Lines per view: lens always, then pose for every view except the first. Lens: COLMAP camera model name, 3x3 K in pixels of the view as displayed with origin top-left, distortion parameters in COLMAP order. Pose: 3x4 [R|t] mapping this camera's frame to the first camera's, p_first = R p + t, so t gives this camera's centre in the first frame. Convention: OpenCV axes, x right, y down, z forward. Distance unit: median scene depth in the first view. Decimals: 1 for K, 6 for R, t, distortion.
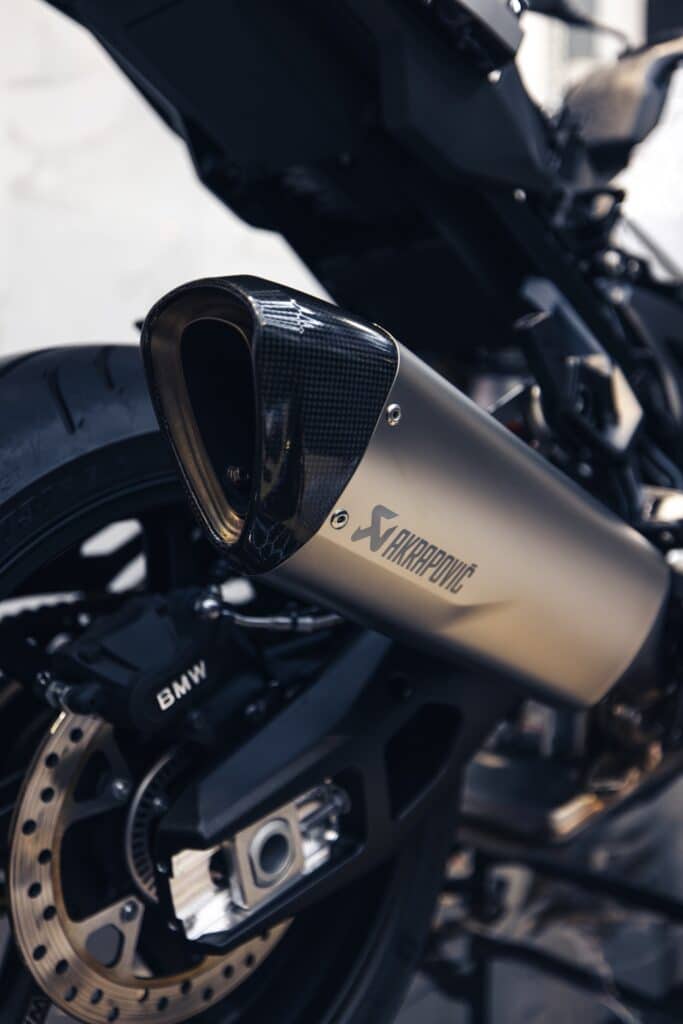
lens RADIAL K [[1040.2, 0, 340.4], [0, 1040.2, 498.8], [0, 0, 1]] dist [0.006270, 0.018502]
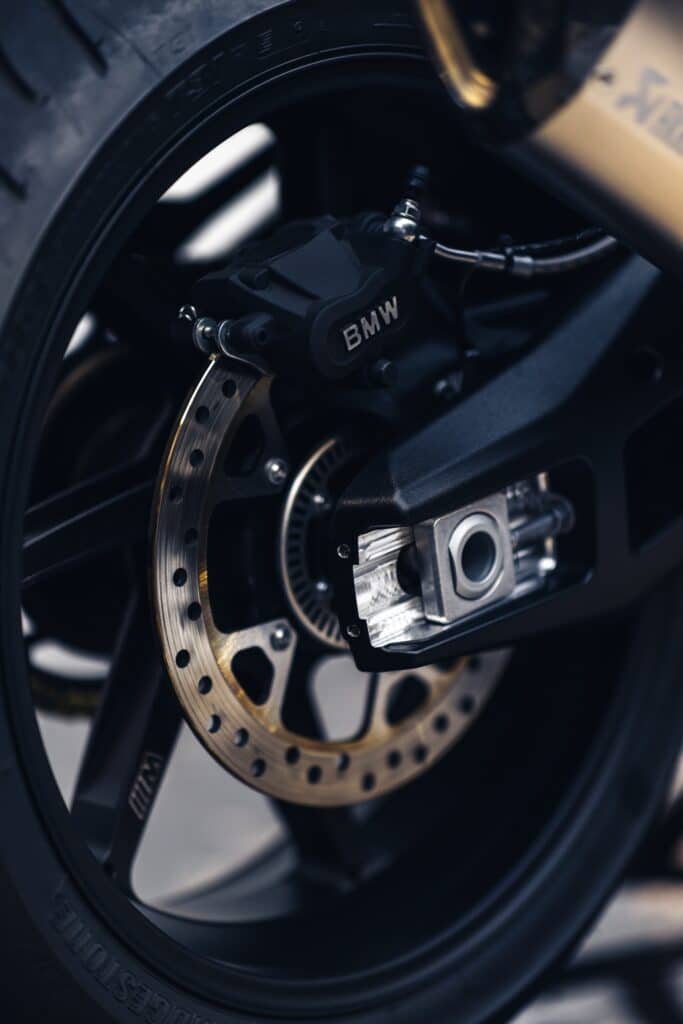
lens RADIAL K [[2485.2, 0, 341.5], [0, 2485.2, 512.0], [0, 0, 1]] dist [0.048309, -0.139712]
pose [[0.998599, 0.026961, -0.045524, -0.083292], [-0.021452, 0.992848, 0.117444, 0.098532], [0.048364, -0.116303, 0.992036, -0.811548]]
